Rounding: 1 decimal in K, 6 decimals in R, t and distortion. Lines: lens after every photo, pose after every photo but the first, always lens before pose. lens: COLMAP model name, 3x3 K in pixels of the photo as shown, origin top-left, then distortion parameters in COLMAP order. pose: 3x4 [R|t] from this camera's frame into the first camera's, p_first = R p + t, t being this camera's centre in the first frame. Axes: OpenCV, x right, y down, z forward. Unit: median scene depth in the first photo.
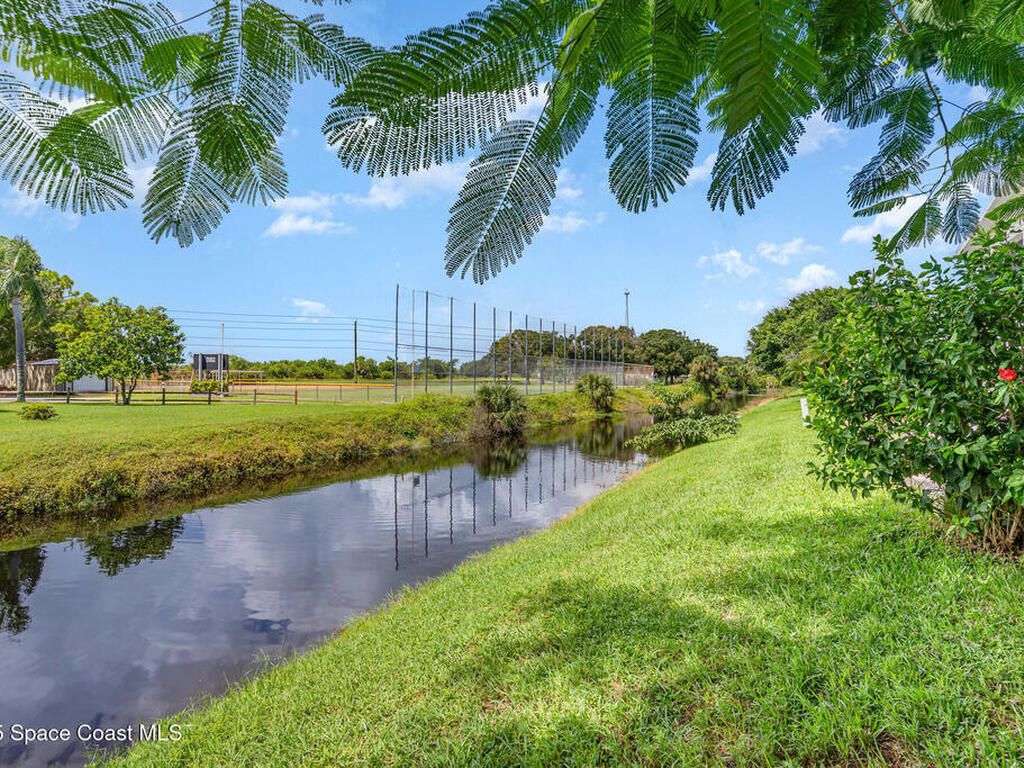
lens RADIAL K [[550.1, 0, 516.3], [0, 550.1, 380.2], [0, 0, 1]] dist [0.002776, 0.000042]
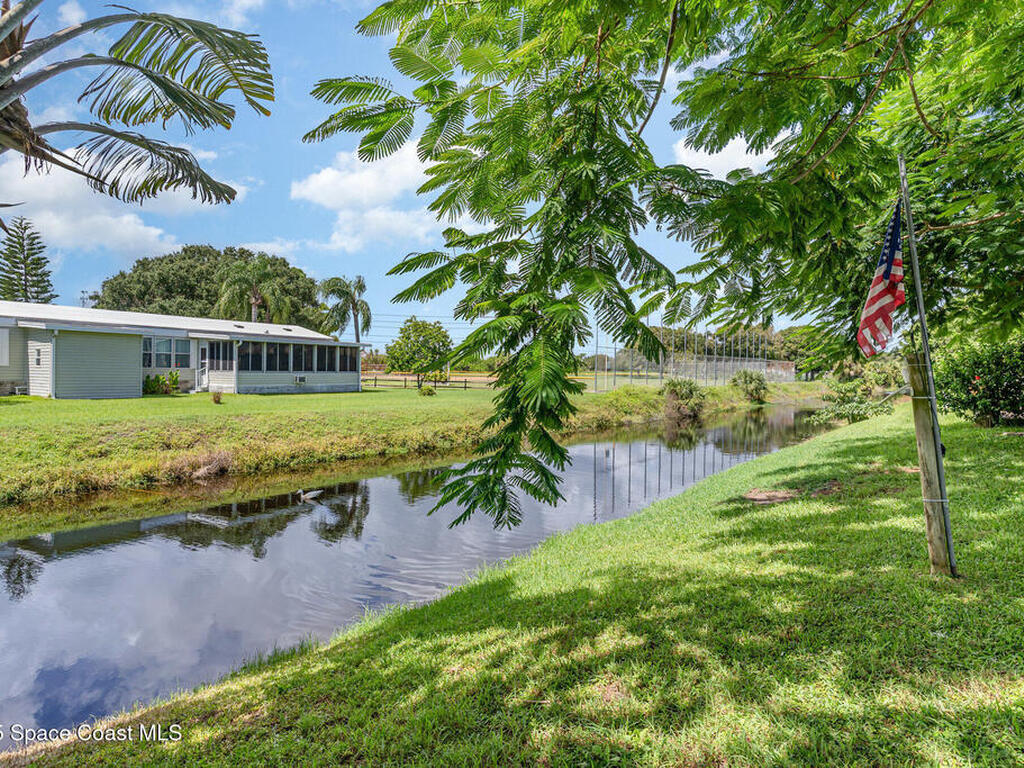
lens RADIAL K [[550.1, 0, 513.1], [0, 550.1, 382.6], [0, 0, 1]] dist [0.002776, 0.000042]
pose [[0.978059, 0.013490, -0.207893, -0.144950], [-0.010101, 0.999798, 0.017356, -0.000988], [0.208085, -0.014875, 0.977998, -0.332809]]
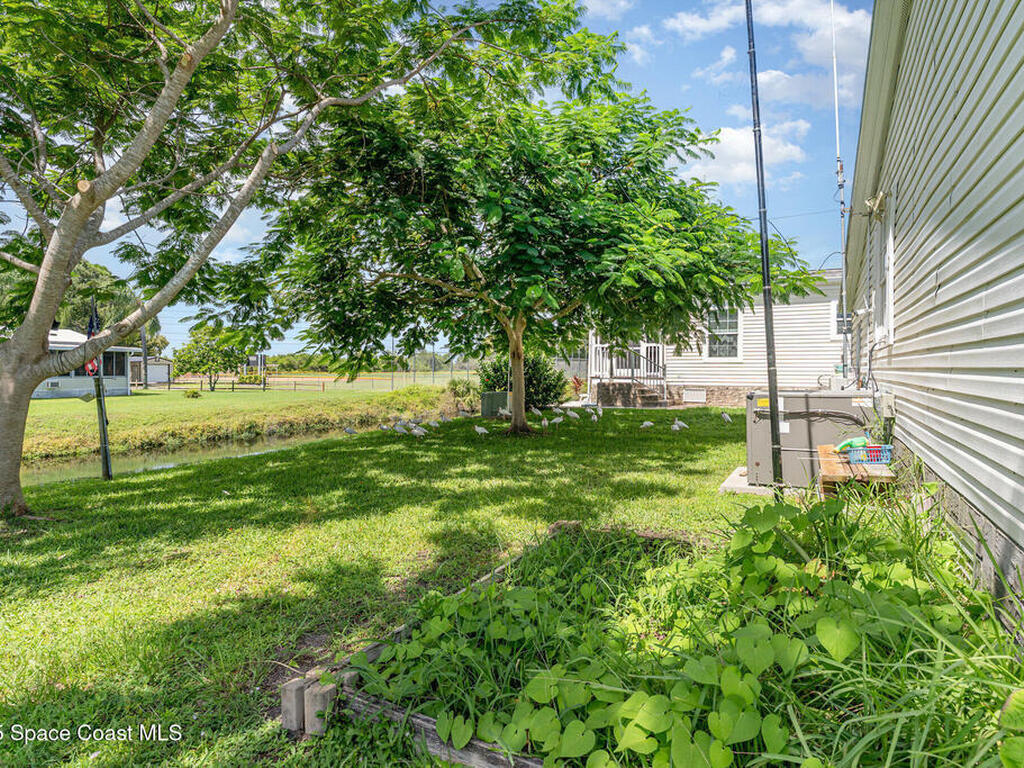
lens RADIAL K [[550.1, 0, 517.1], [0, 550.1, 381.7], [0, 0, 1]] dist [0.002776, 0.000042]
pose [[0.999999, 0.000309, 0.001385, 0.106989], [-0.000334, 0.999826, 0.018641, -0.009019], [-0.001379, -0.018642, 0.999825, -0.448398]]
